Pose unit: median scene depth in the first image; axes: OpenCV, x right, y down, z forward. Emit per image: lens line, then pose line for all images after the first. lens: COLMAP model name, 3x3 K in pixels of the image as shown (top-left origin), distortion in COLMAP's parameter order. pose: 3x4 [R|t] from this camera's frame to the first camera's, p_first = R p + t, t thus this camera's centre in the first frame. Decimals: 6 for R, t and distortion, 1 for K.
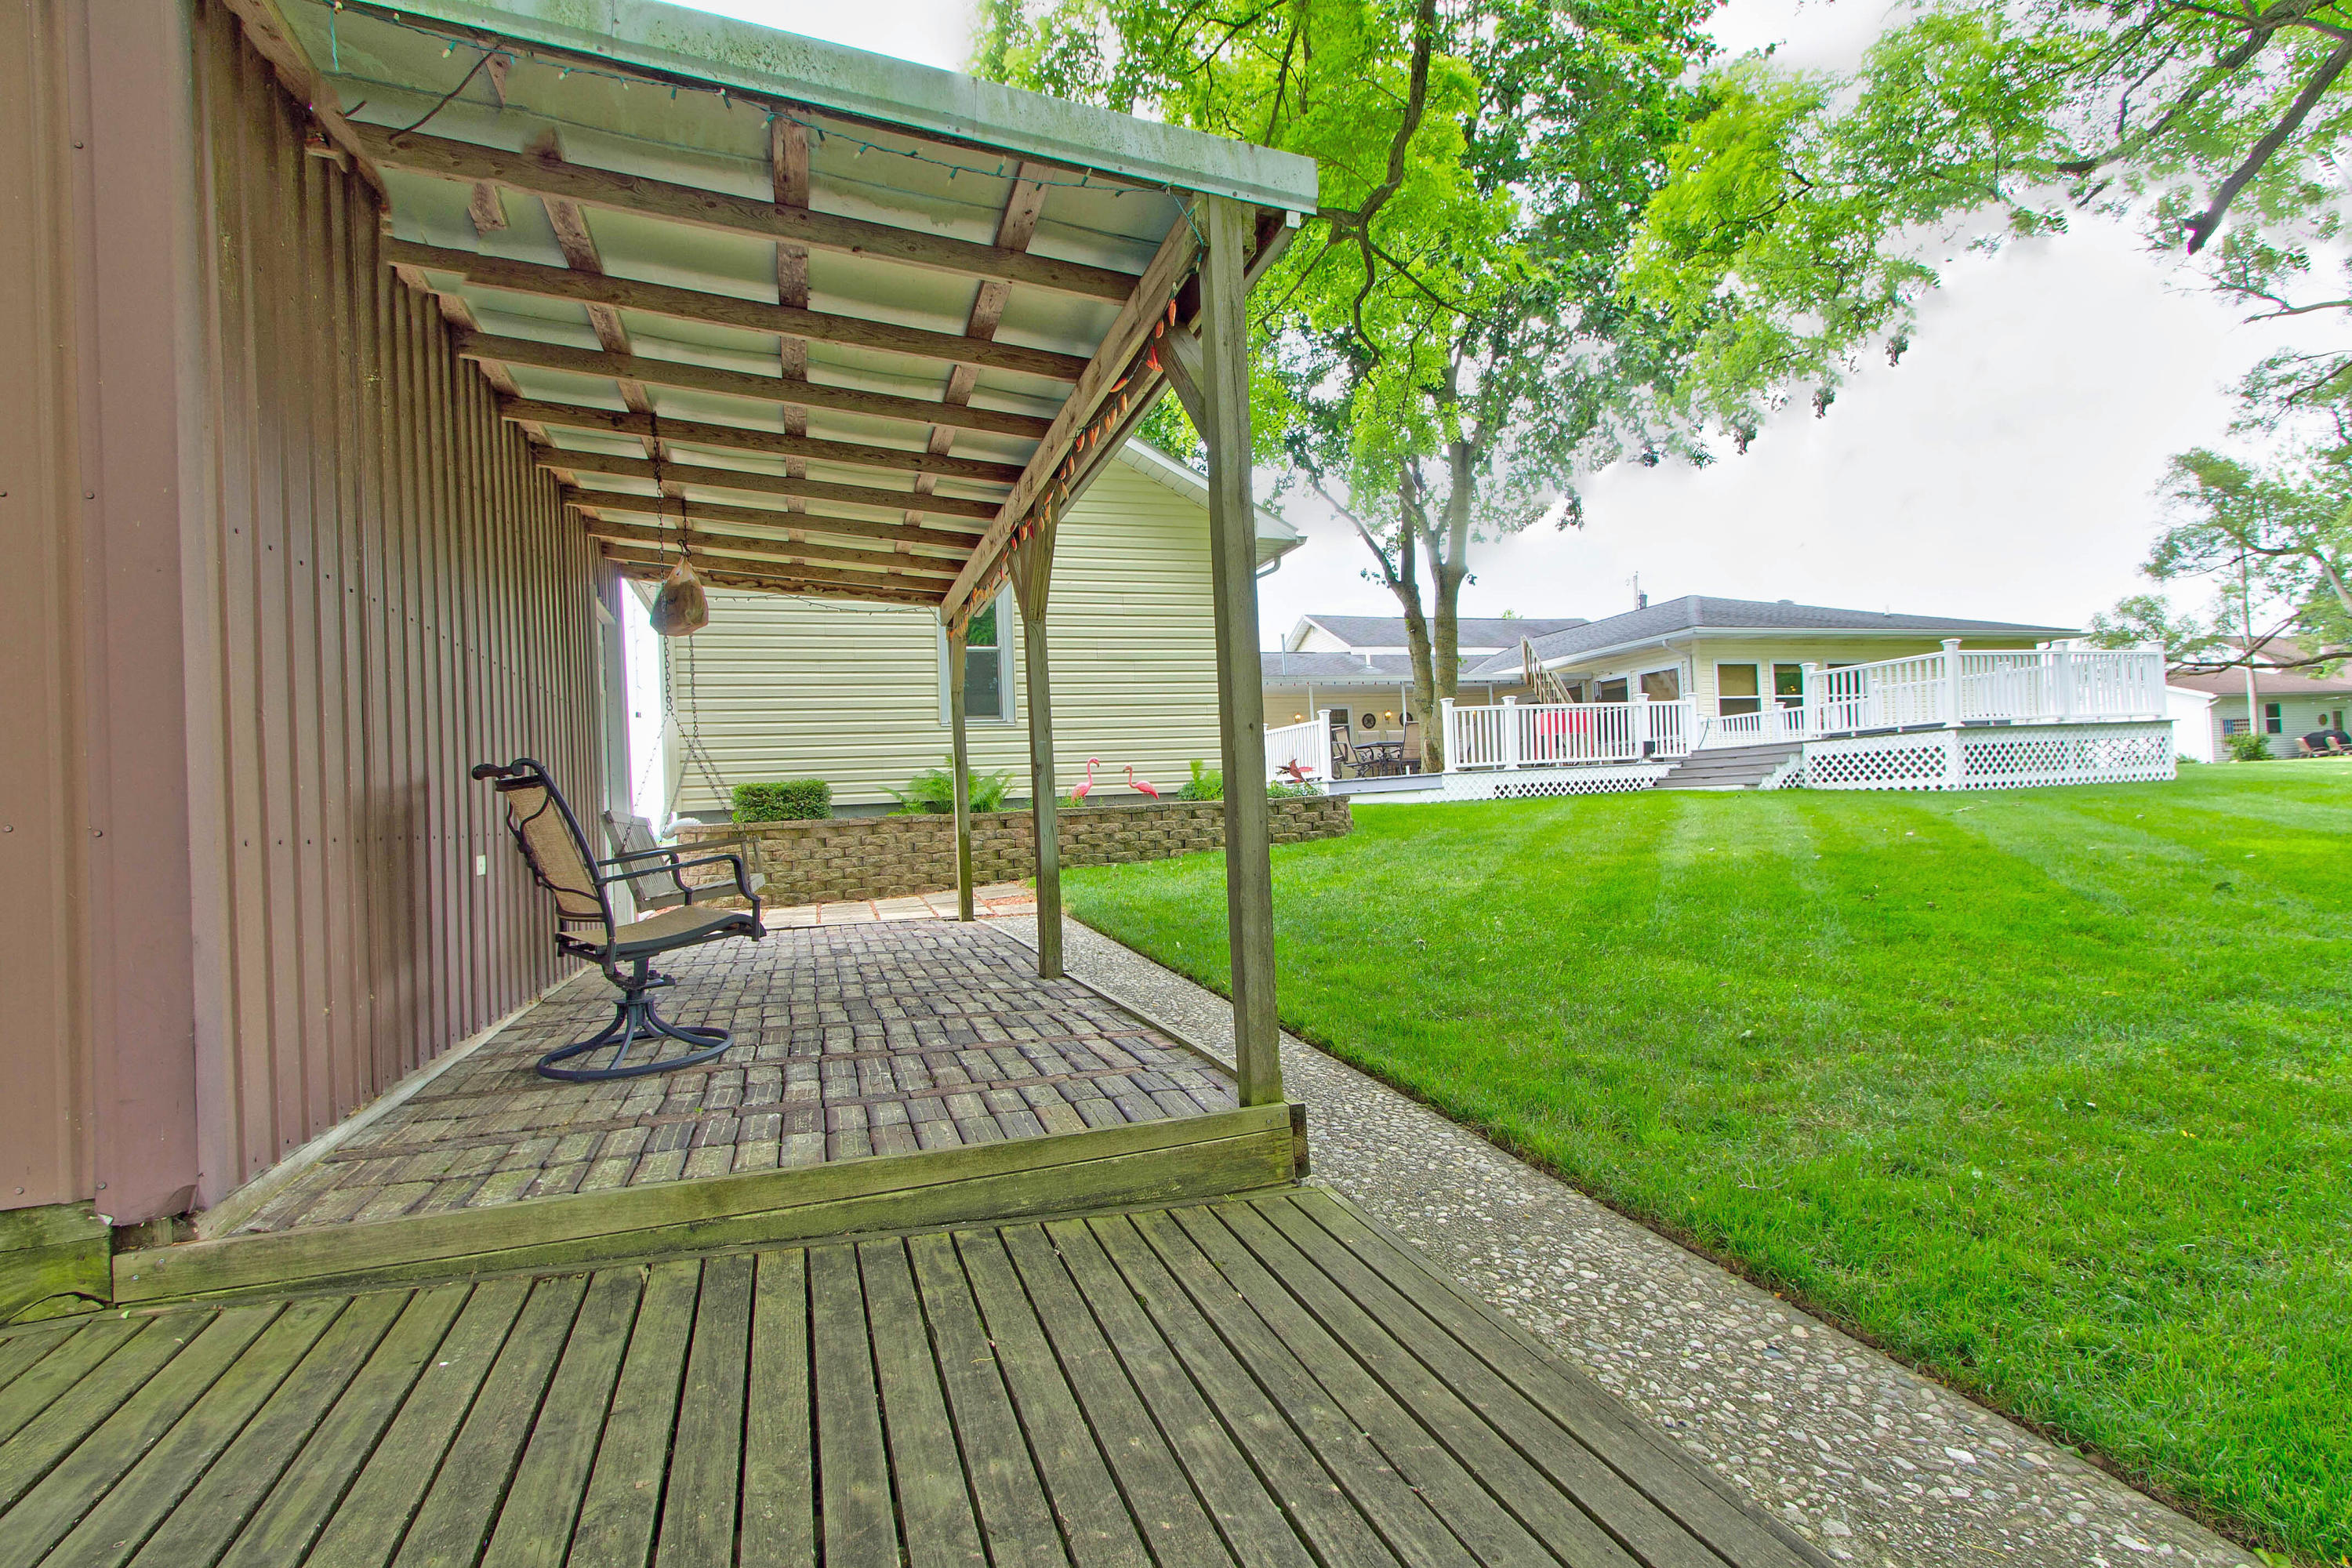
lens RADIAL K [[1154.4, 0, 1185.4], [0, 1154.4, 778.6], [0, 0, 1]] dist [0.002419, -0.000840]
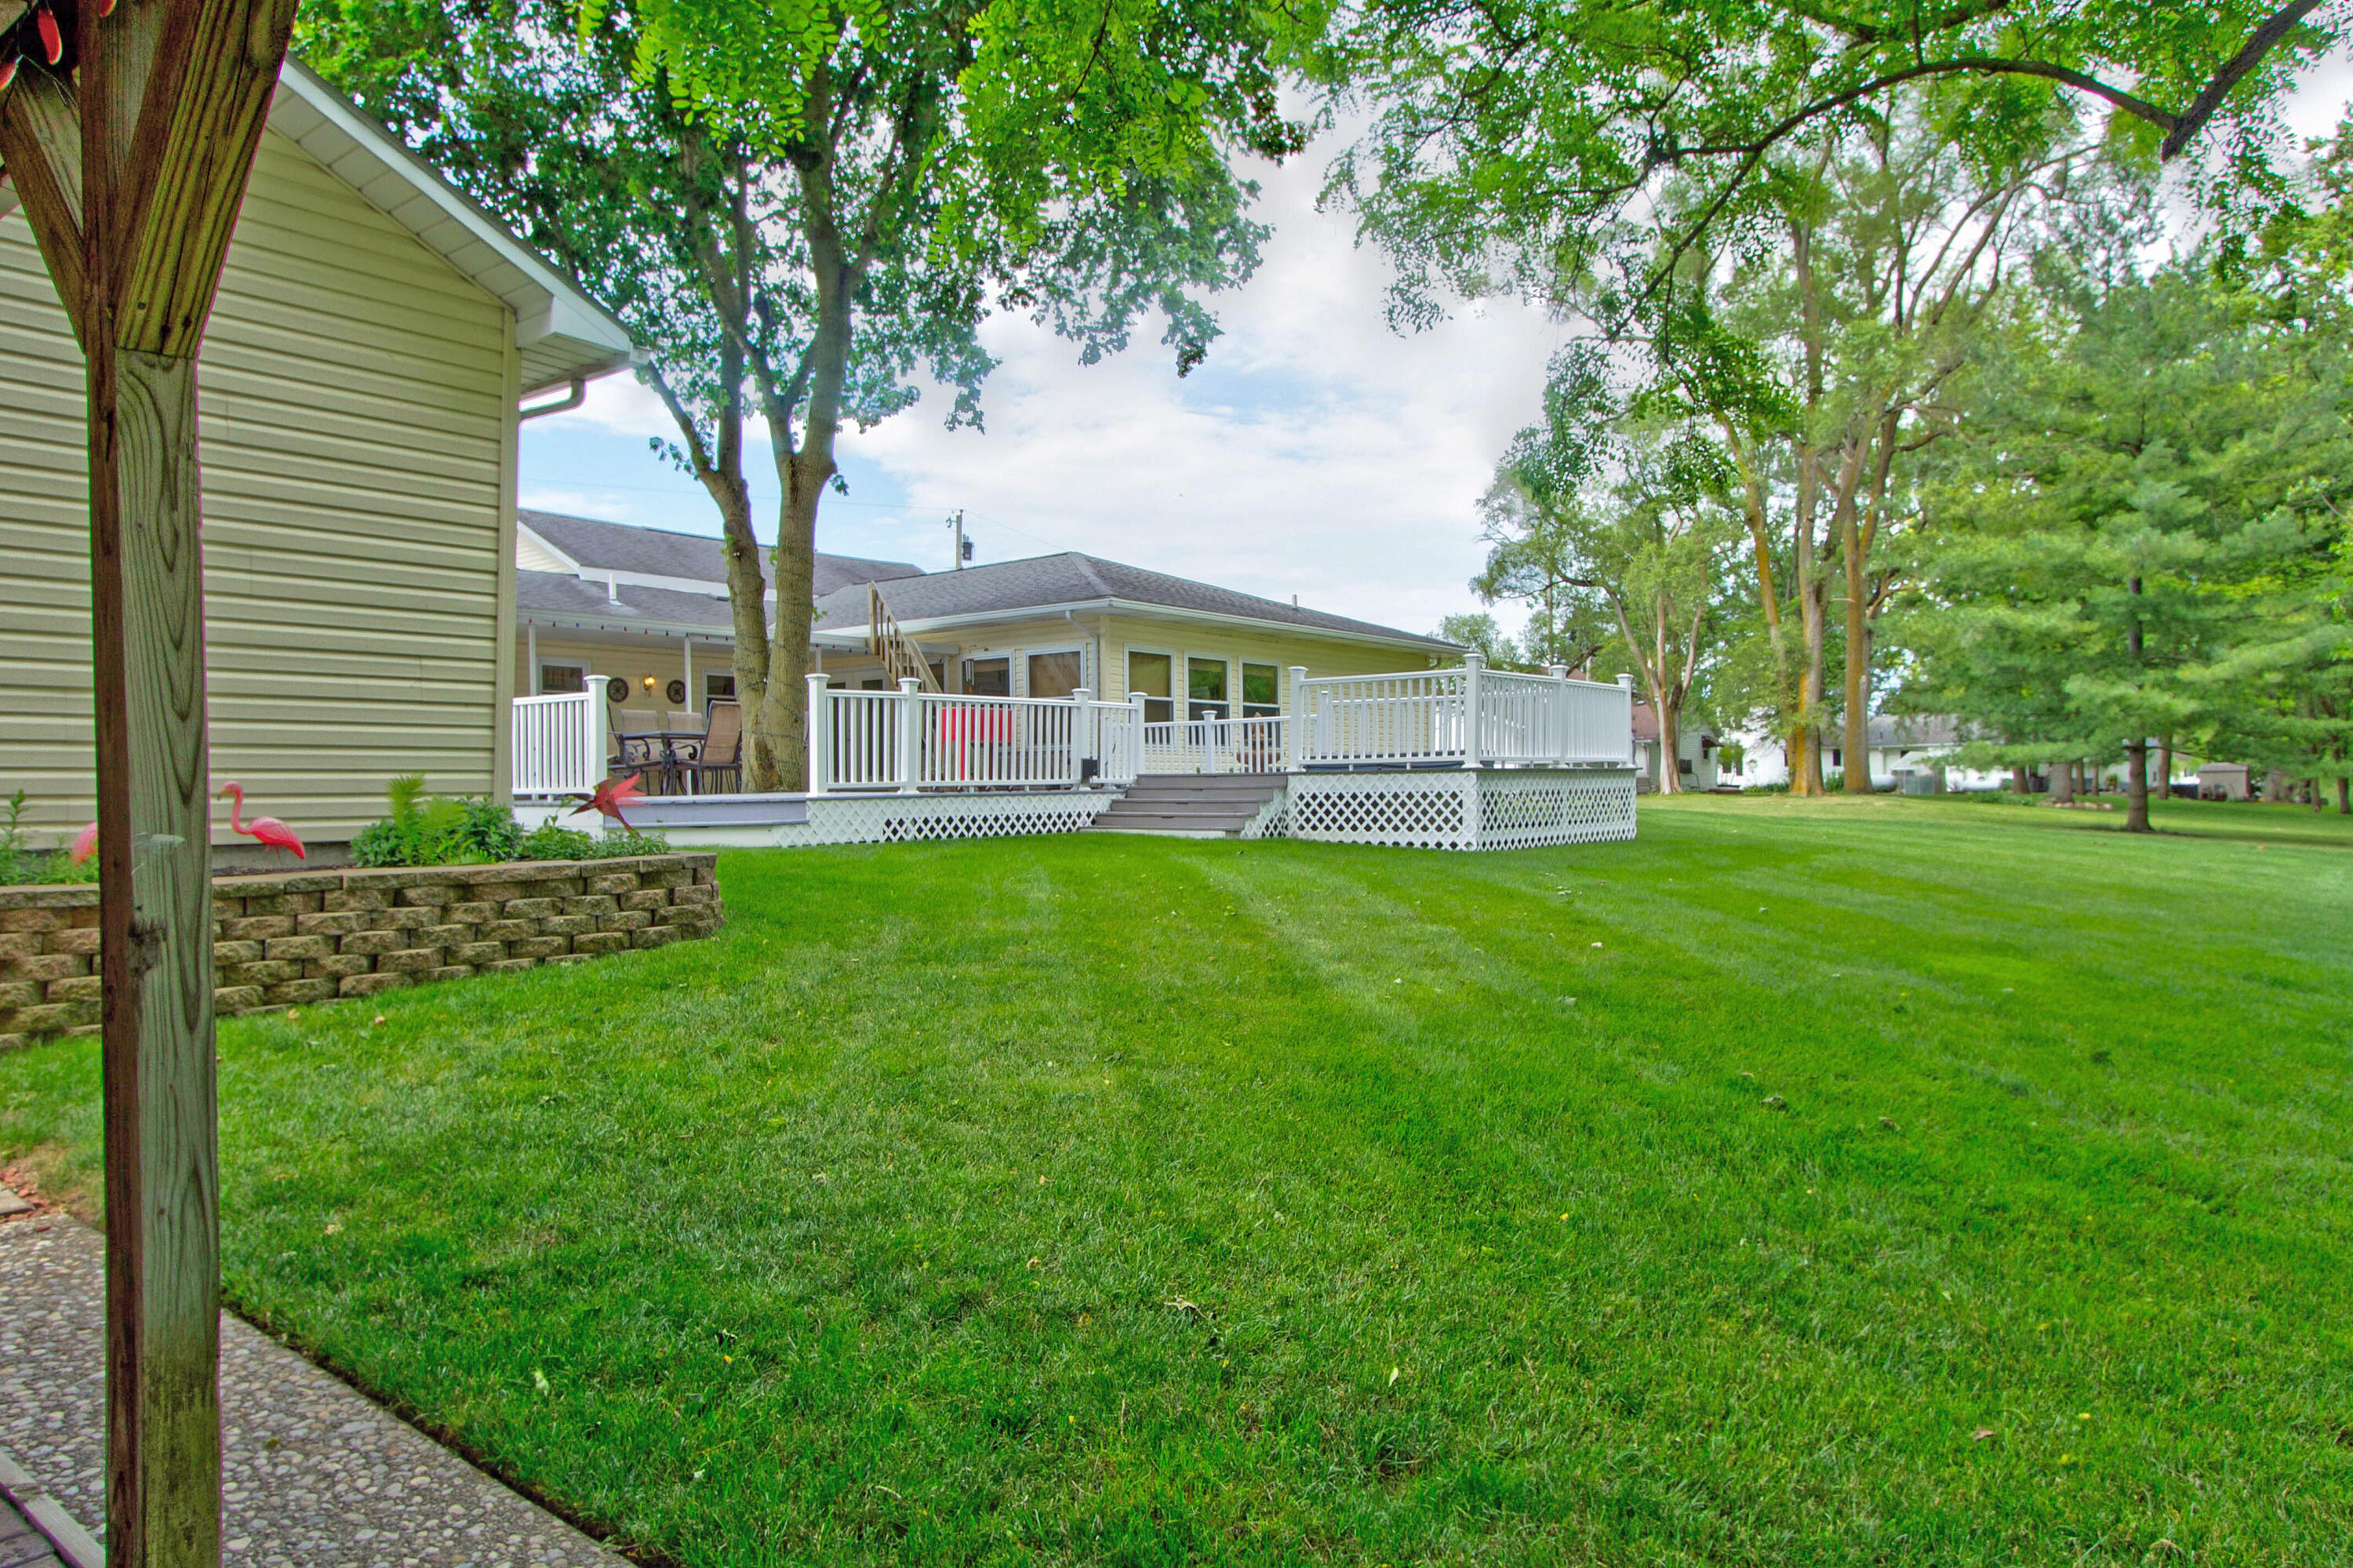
lens RADIAL K [[1505.8, 0, 1155.8], [0, 1505.8, 777.3], [0, 0, 1]] dist [0.011582, 0.001430]
pose [[0.840066, 0.043866, 0.540708, -0.046638], [-0.050063, 0.998741, -0.003244, -0.020780], [-0.540169, -0.024344, 0.841204, 0.228587]]
